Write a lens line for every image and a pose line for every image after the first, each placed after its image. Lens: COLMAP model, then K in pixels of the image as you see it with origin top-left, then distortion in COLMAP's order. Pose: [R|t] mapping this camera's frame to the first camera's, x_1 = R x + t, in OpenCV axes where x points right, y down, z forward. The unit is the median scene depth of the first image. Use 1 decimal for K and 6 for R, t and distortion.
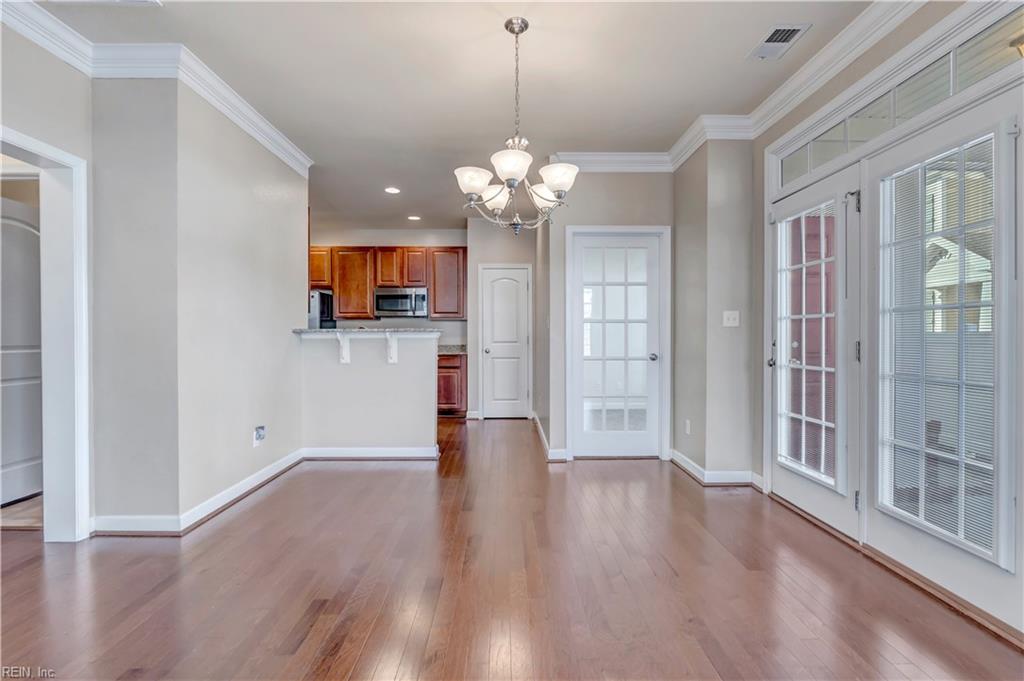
lens RADIAL K [[469.8, 0, 509.3], [0, 469.8, 339.2], [0, 0, 1]] dist [-0.009425, 0.001558]
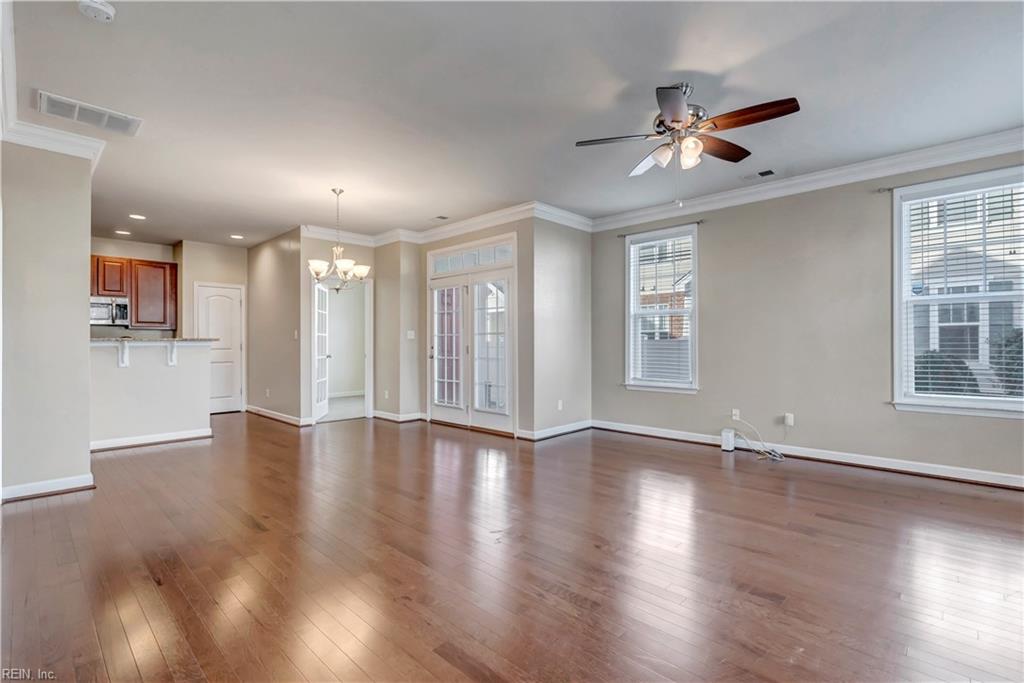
lens RADIAL K [[469.8, 0, 513.5], [0, 469.8, 341.3], [0, 0, 1]] dist [-0.009425, 0.001558]
pose [[0.695868, 0.001692, 0.718167, -0.532509], [0.006531, 0.999941, -0.008684, 0.002440], [-0.718140, 0.010733, 0.695816, -0.556152]]
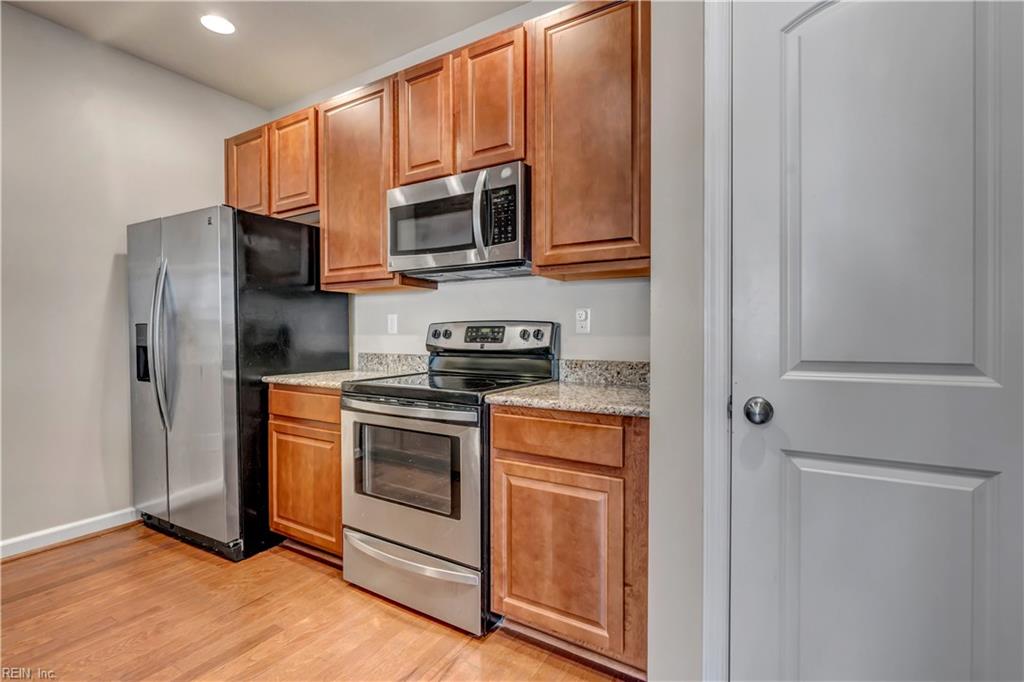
lens RADIAL K [[469.8, 0, 517.5], [0, 469.8, 338.6], [0, 0, 1]] dist [-0.009425, 0.001558]
pose [[0.853595, 0.003439, -0.520926, -0.050255], [-0.002036, 0.999993, 0.003266, -0.005212], [0.520933, -0.001727, 0.853596, 1.232049]]
